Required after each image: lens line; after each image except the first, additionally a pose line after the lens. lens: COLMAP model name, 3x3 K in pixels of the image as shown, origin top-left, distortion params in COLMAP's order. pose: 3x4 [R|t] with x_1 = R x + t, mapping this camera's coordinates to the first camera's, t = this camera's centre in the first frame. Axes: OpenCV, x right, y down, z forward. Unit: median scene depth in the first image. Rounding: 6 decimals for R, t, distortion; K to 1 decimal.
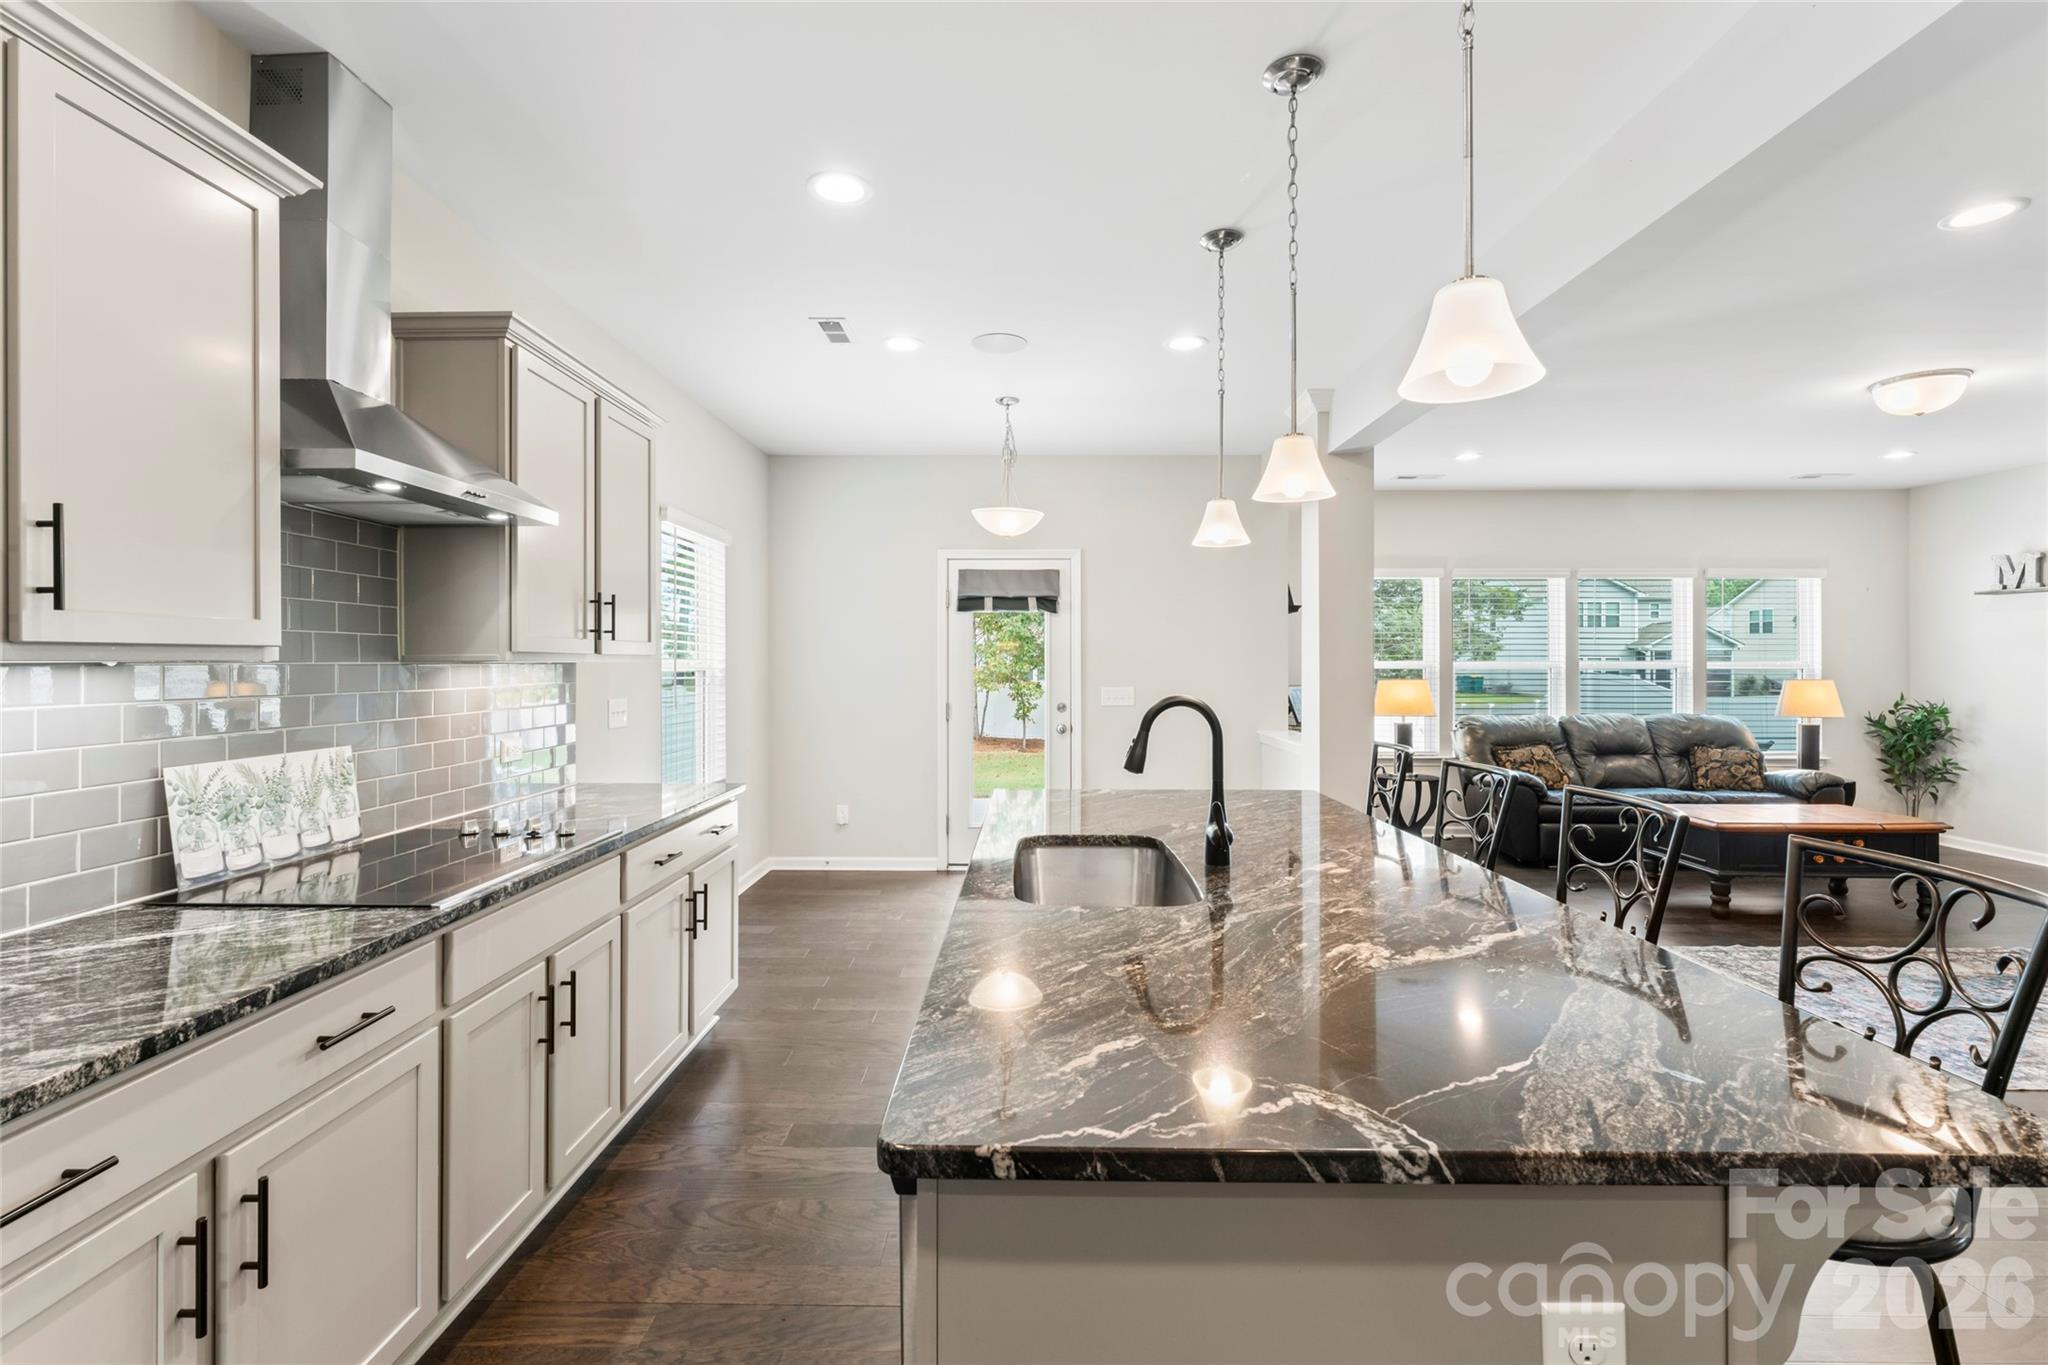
lens RADIAL K [[918.7, 0, 1023.7], [0, 918.7, 654.3], [0, 0, 1]] dist [-0.001949, 0.000044]
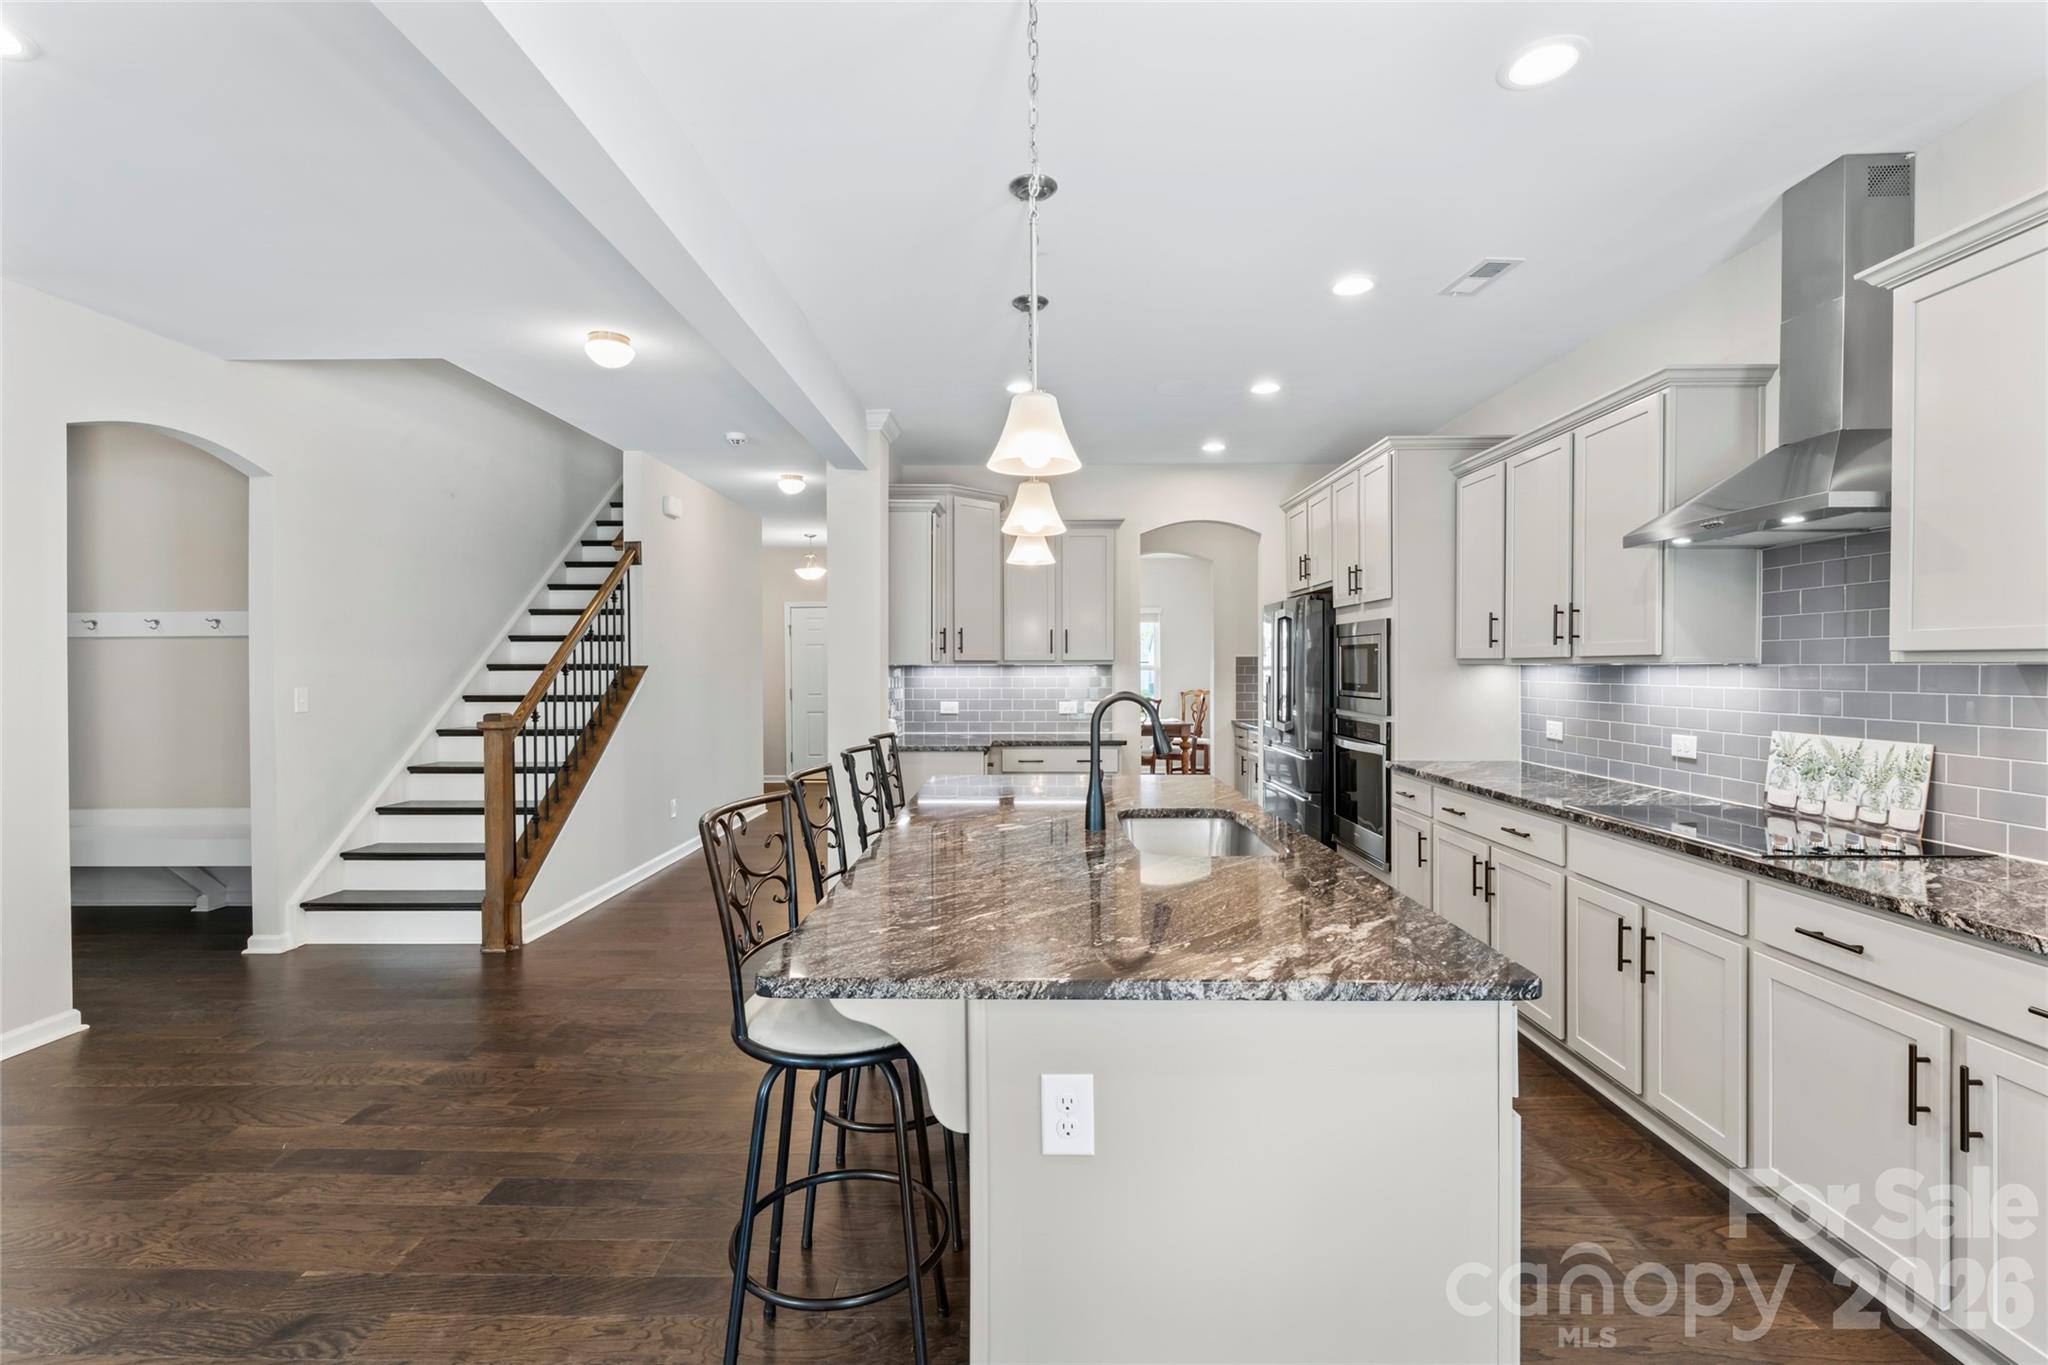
lens RADIAL K [[918.7, 0, 1015.5], [0, 918.7, 672.6], [0, 0, 1]] dist [-0.001949, 0.000044]
pose [[-0.999991, 0.000796, -0.004206, 0.323171], [0.000807, 0.999996, -0.002571, 0.022549], [0.004204, -0.002574, -0.999988, 2.202803]]
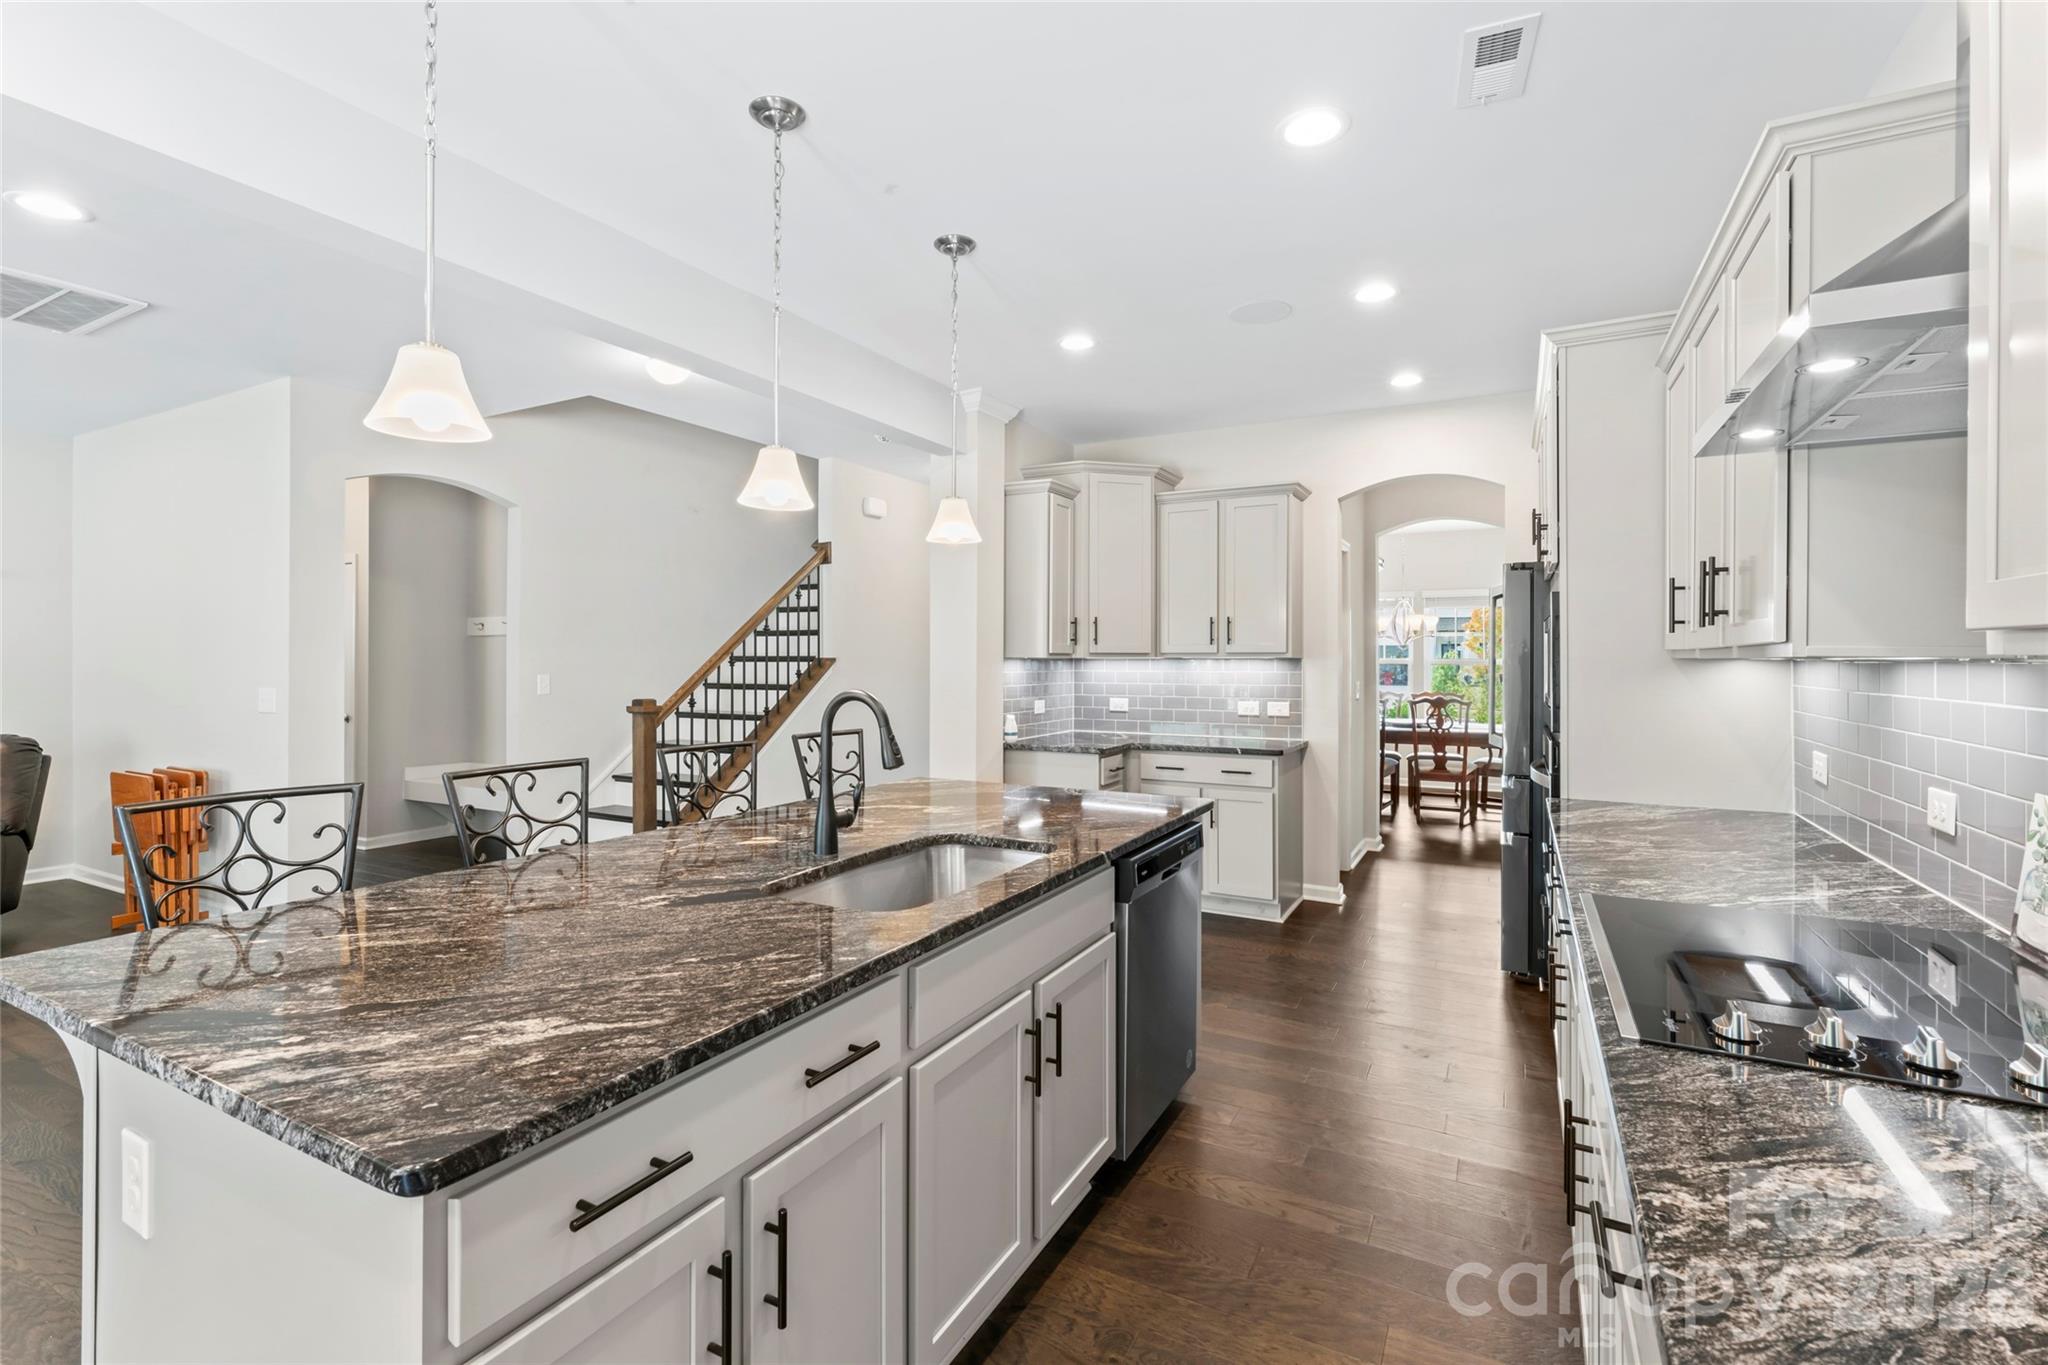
lens RADIAL K [[918.7, 0, 1012.2], [0, 918.7, 661.9], [0, 0, 1]] dist [-0.001949, 0.000044]
pose [[-0.884750, -0.003880, 0.466049, -0.446501], [-0.006677, 0.999968, -0.004350, 0.016313], [-0.466018, -0.006960, -0.884748, 1.801899]]
